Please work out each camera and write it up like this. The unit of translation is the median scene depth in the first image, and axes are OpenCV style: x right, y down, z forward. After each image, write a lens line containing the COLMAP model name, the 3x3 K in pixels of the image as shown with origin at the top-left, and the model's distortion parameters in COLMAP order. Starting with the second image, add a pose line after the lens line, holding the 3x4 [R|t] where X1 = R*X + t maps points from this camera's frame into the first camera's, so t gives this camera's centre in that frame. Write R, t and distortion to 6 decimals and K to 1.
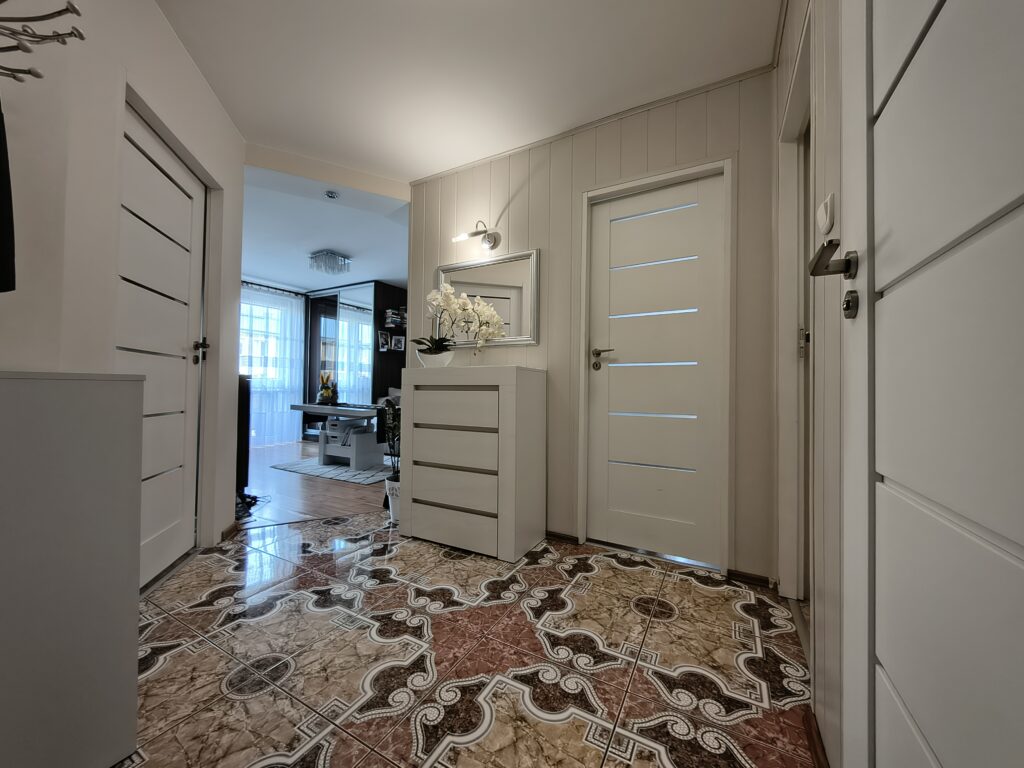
lens RADIAL K [[383.1, 0, 511.8], [0, 383.1, 380.7], [0, 0, 1]] dist [-0.000409, -0.000235]
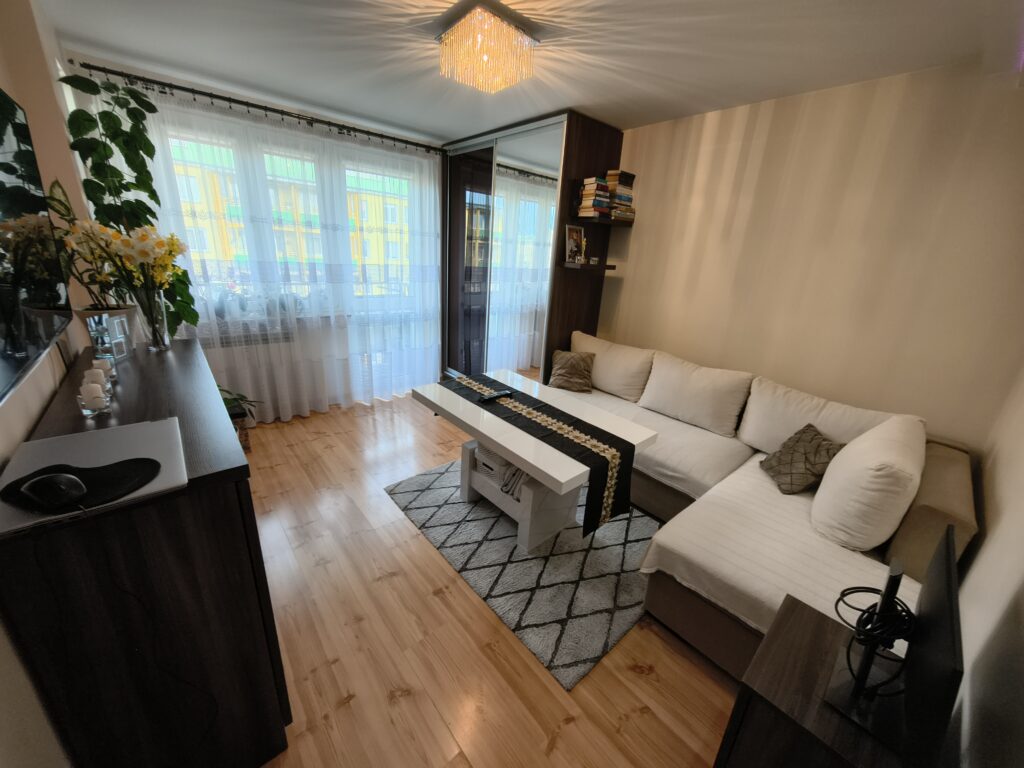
lens RADIAL K [[383.1, 0, 511.8], [0, 383.1, 380.7], [0, 0, 1]] dist [-0.000409, -0.000235]
pose [[0.939018, 0.149144, -0.309841, -0.298921], [-0.040704, 0.942920, 0.330521, -0.131603], [0.341451, -0.297754, 0.891490, 0.601778]]
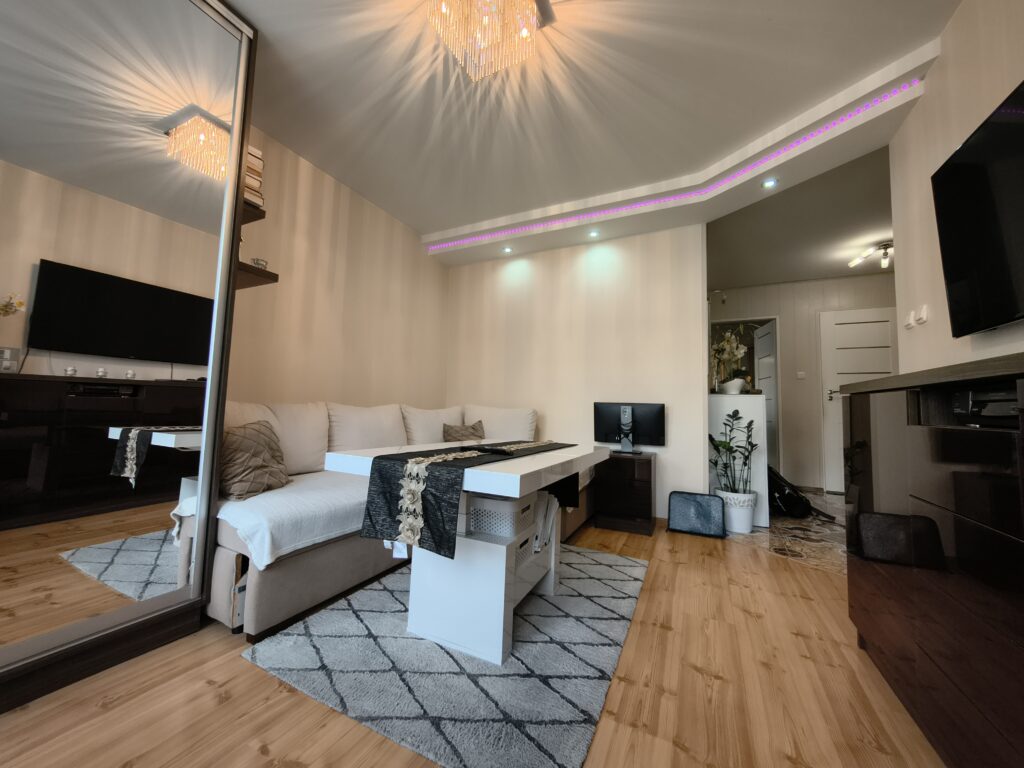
lens RADIAL K [[383.1, 0, 511.8], [0, 383.1, 380.7], [0, 0, 1]] dist [-0.000409, -0.000235]
pose [[-0.048783, 0.057467, 0.997155, -0.842103], [-0.046559, 0.997127, -0.059743, 0.020033], [-0.997724, -0.049341, -0.045968, 1.054794]]
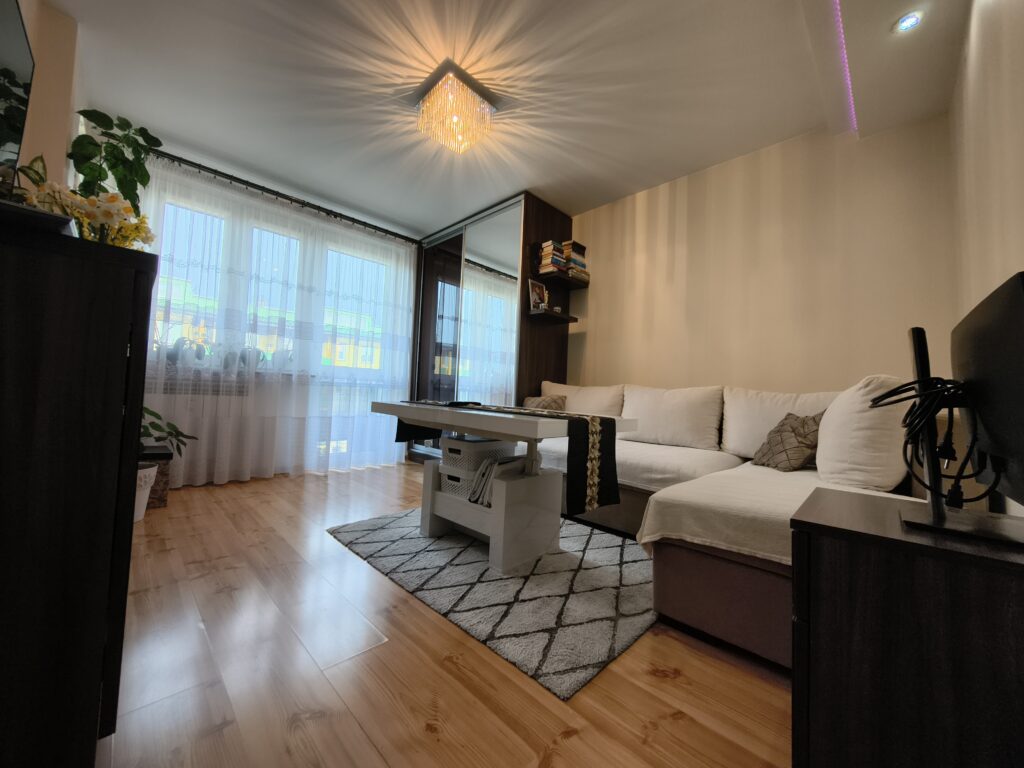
lens RADIAL K [[383.1, 0, 511.8], [0, 383.1, 380.7], [0, 0, 1]] dist [-0.000409, -0.000235]
pose [[0.962469, 0.013401, -0.271059, -0.287236], [-0.022202, 0.999320, -0.029431, 0.047531], [0.270480, 0.034345, 0.962113, 0.601897]]
